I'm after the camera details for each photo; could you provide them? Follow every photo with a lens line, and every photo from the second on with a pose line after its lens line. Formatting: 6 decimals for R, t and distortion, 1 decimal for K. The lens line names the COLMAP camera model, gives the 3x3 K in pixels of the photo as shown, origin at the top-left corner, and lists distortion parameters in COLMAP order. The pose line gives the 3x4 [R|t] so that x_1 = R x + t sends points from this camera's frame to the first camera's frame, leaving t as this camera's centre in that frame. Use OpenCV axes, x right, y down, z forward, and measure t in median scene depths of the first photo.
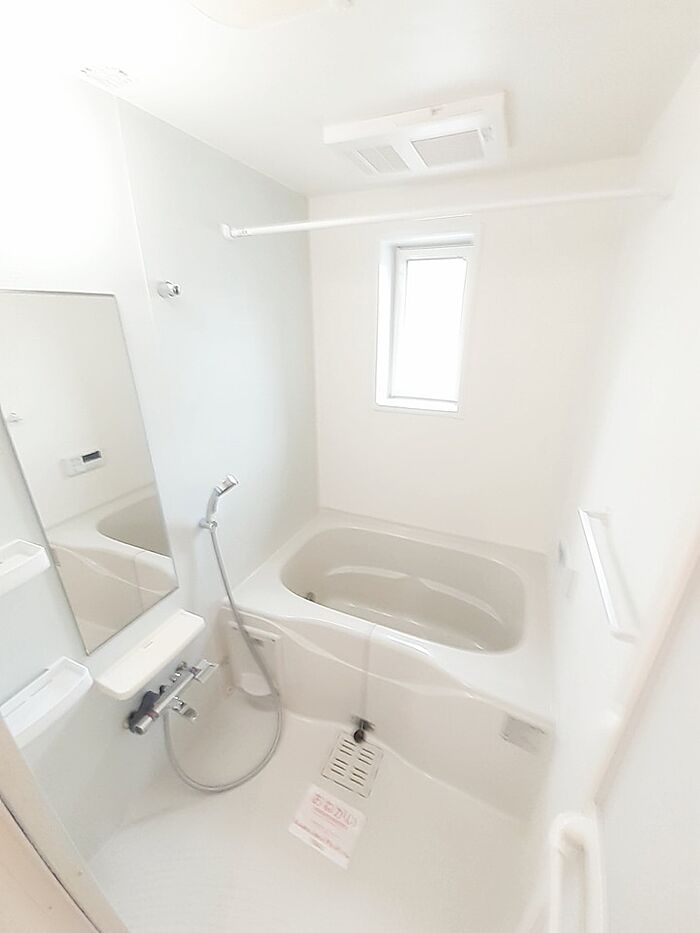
lens RADIAL K [[371.3, 0, 350.0], [0, 371.3, 466.5], [0, 0, 1]] dist [-0.039111, 0.000103]
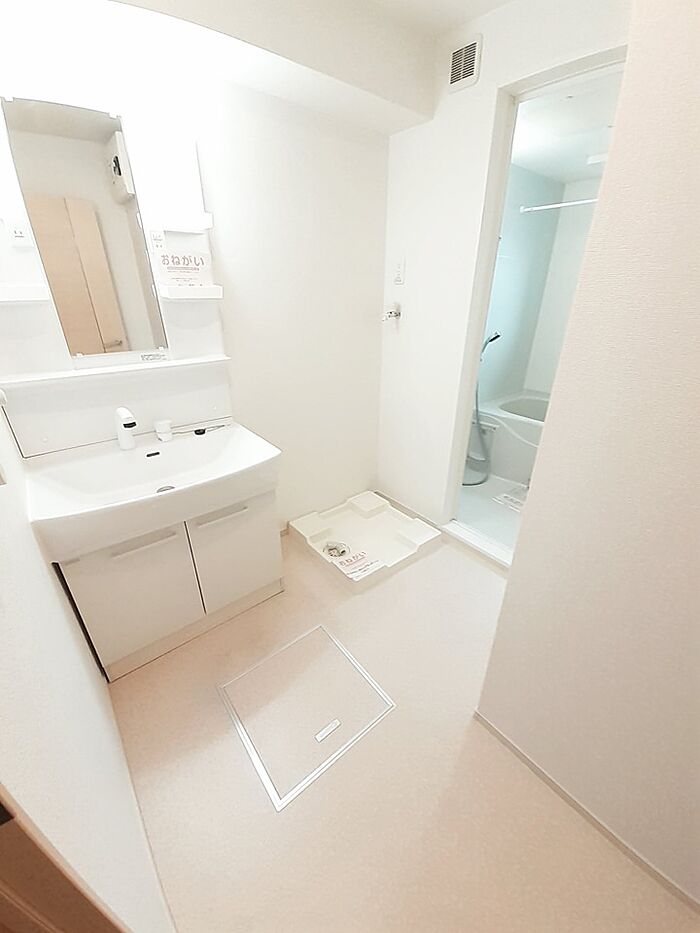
lens RADIAL K [[371.3, 0, 350.0], [0, 371.3, 466.5], [0, 0, 1]] dist [-0.039111, 0.000103]
pose [[0.893851, 0.217612, -0.392014, -0.085910], [-0.183450, 0.975291, 0.123102, 0.551122], [0.409117, -0.038120, 0.911686, -1.042134]]
